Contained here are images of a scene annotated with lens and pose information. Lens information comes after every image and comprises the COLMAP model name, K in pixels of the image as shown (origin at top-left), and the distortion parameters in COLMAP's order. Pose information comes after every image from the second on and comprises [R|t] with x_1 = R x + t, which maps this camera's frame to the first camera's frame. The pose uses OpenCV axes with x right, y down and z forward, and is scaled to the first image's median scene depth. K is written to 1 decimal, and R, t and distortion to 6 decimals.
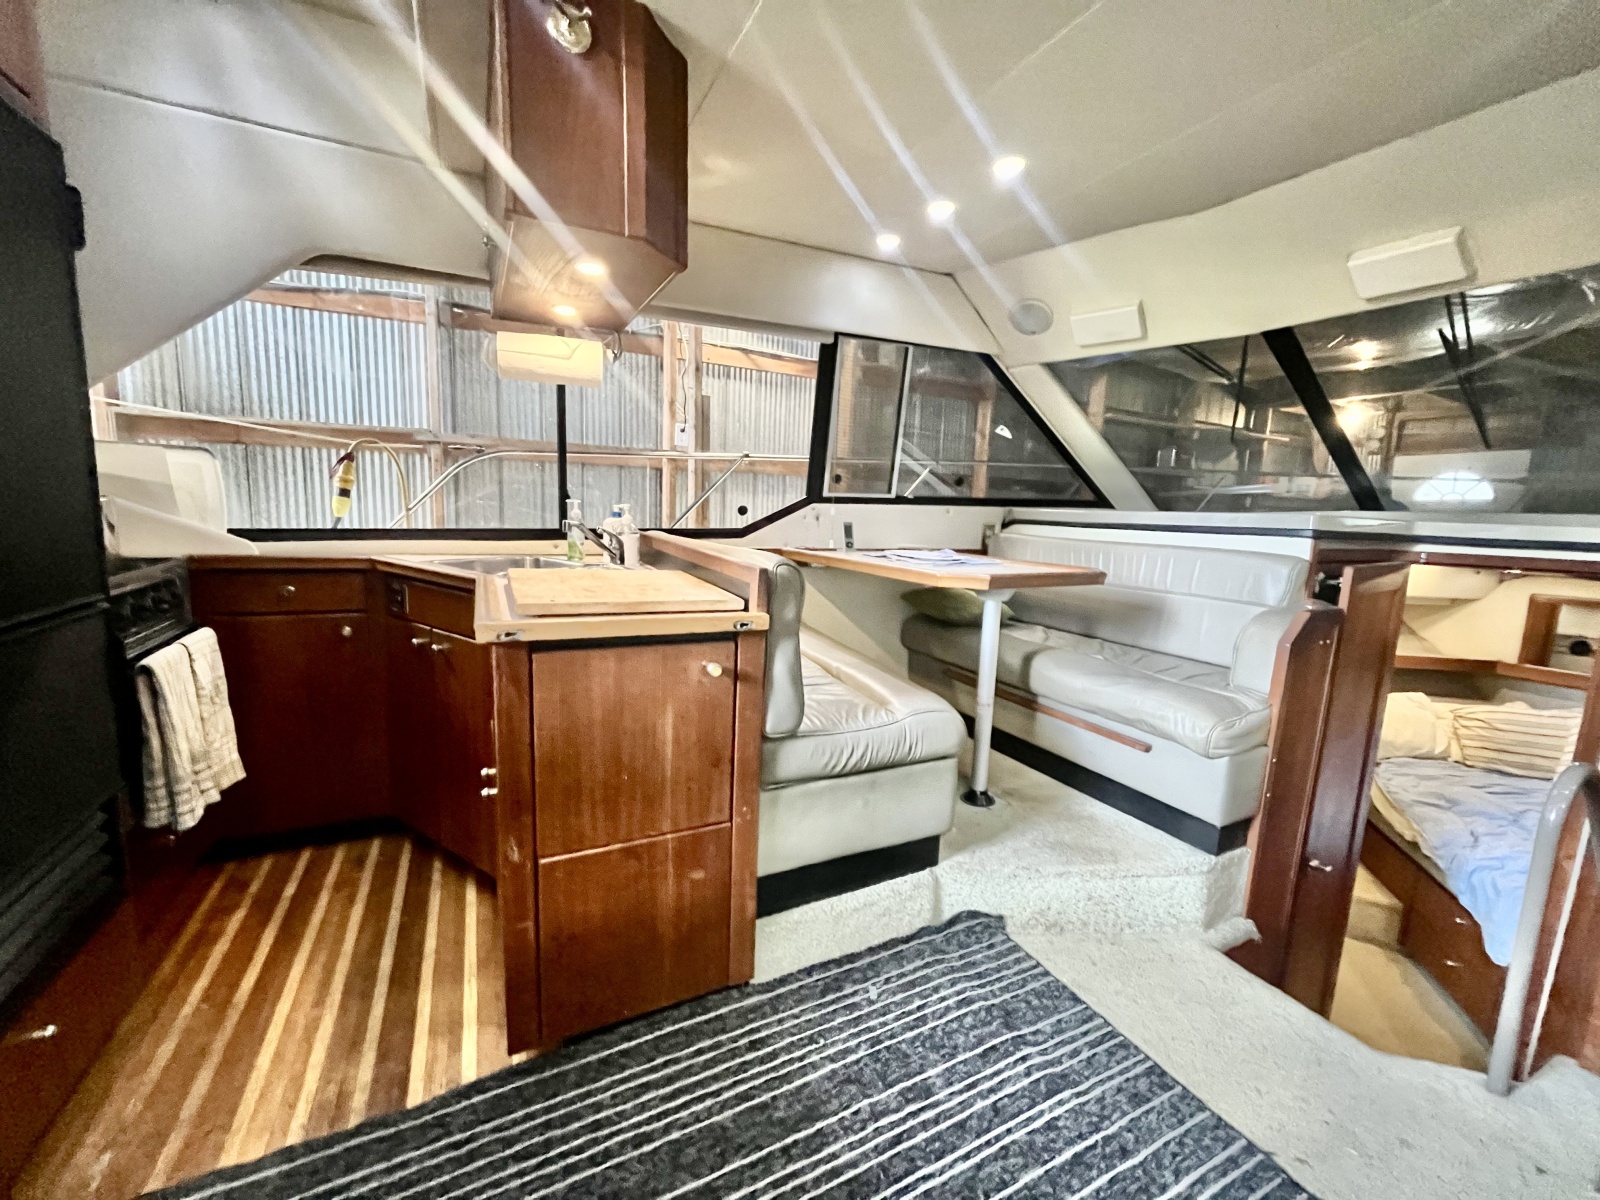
lens RADIAL K [[645.7, 0, 795.9], [0, 645.7, 596.9], [0, 0, 1]] dist [-0.014916, -0.000139]
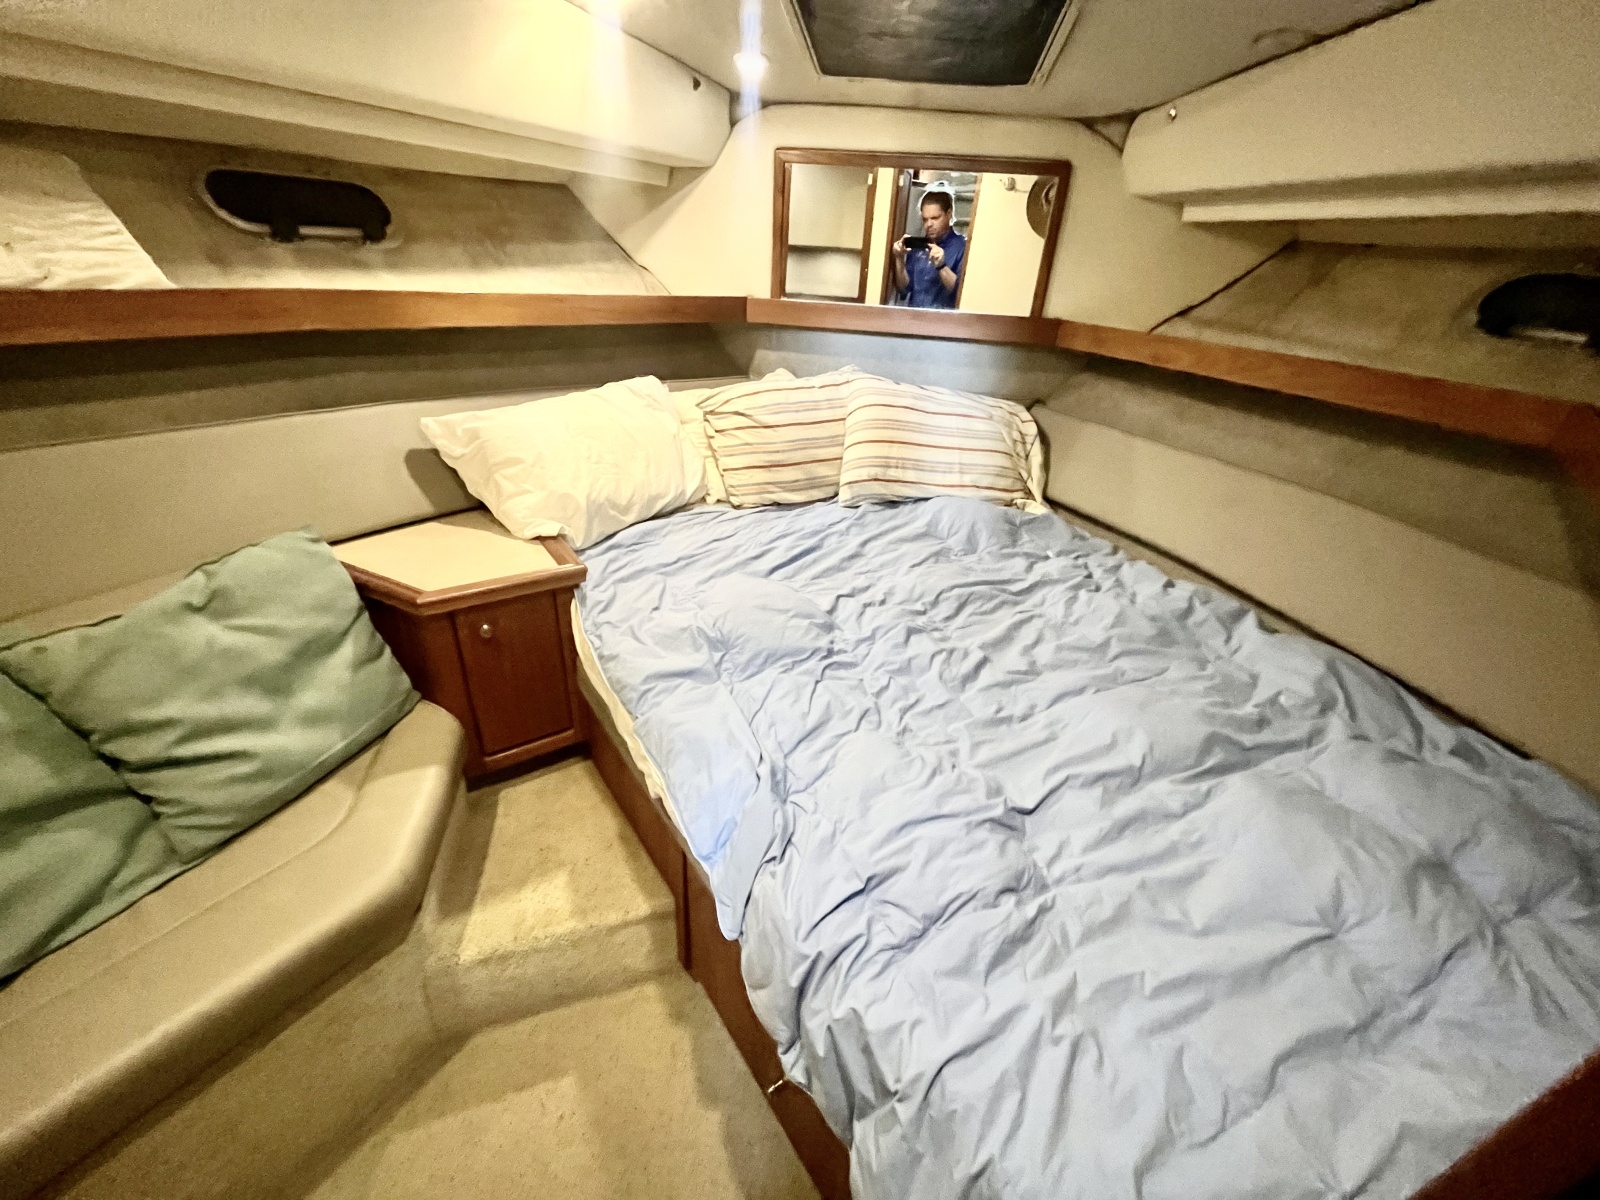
lens RADIAL K [[654.1, 0, 800.0], [0, 654.1, 600.0], [0, 0, 1]] dist [-0.001127, -0.000280]
pose [[0.592722, -0.380617, 0.709797, 0.662054], [0.080986, 0.904989, 0.417657, 0.111672], [-0.801325, -0.190070, 0.567231, 0.620029]]
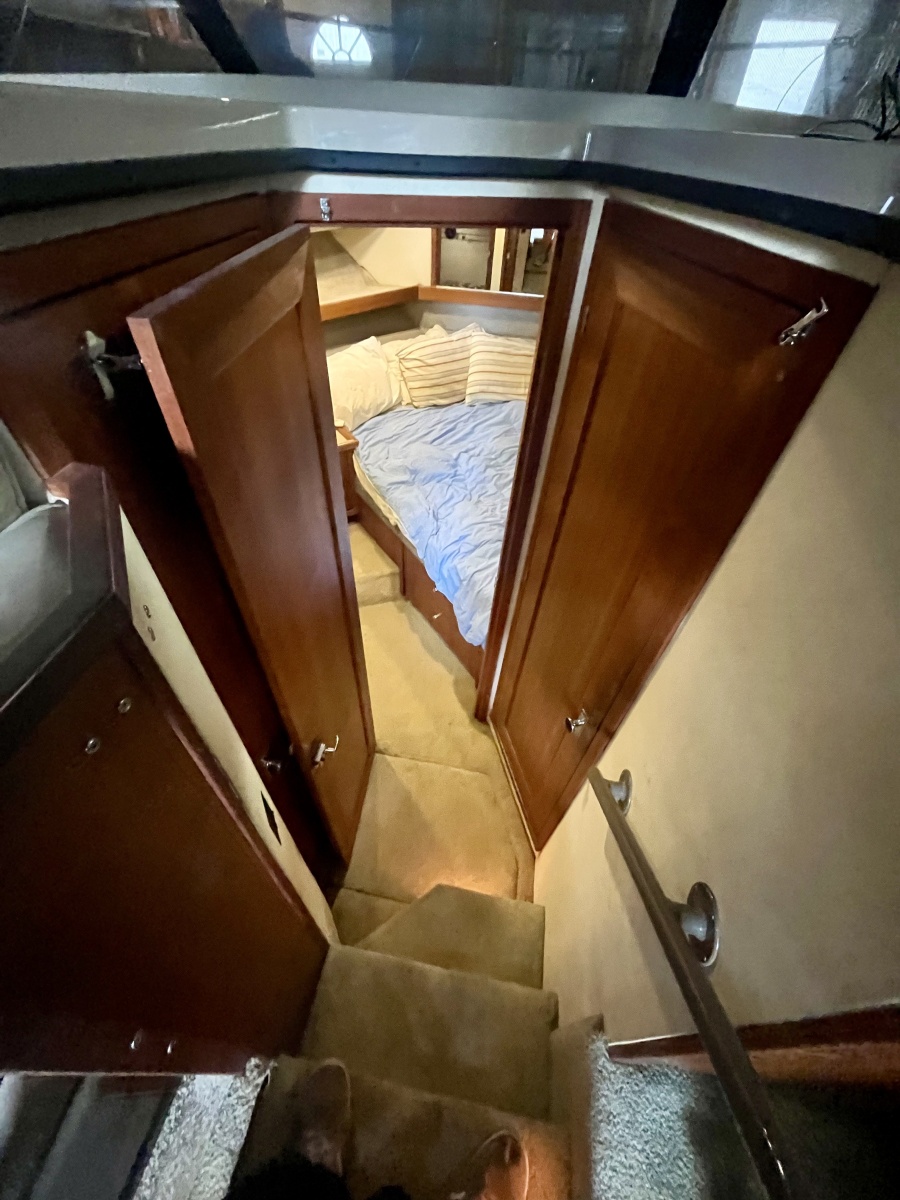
lens RADIAL K [[490.6, 0, 449.4], [0, 490.6, 592.3], [0, 0, 1]] dist [-0.001127, -0.000280]
pose [[0.603570, -0.566641, 0.560911, 0.417434], [0.092902, 0.748694, 0.656374, -0.050031], [-0.791879, -0.344058, 0.504531, 0.396234]]
